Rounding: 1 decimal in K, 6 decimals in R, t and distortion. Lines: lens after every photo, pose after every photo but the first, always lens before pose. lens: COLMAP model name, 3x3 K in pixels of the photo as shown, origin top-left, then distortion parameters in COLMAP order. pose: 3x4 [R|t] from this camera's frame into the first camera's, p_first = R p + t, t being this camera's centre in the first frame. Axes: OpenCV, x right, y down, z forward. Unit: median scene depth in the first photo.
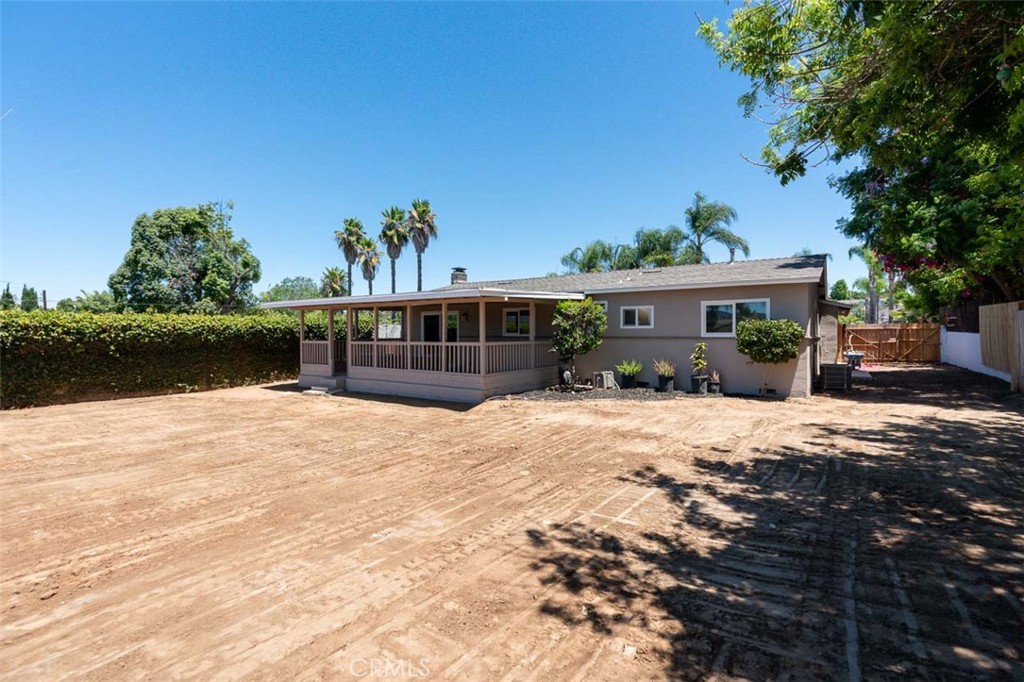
lens RADIAL K [[466.0, 0, 517.2], [0, 466.0, 343.0], [0, 0, 1]] dist [-0.001832, 0.001464]
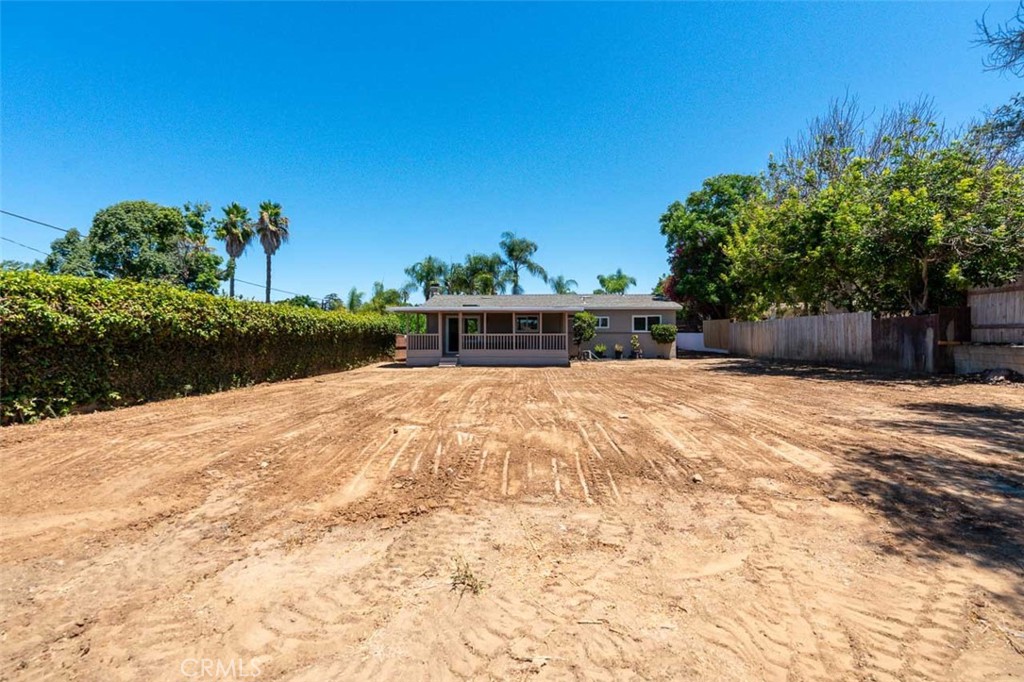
lens RADIAL K [[466.0, 0, 505.5], [0, 466.0, 339.7], [0, 0, 1]] dist [-0.001832, 0.001464]
pose [[0.859612, 0.001682, 0.510944, -0.315503], [0.007754, 0.999836, -0.016337, 0.013761], [-0.510888, 0.018006, 0.859459, -0.139200]]
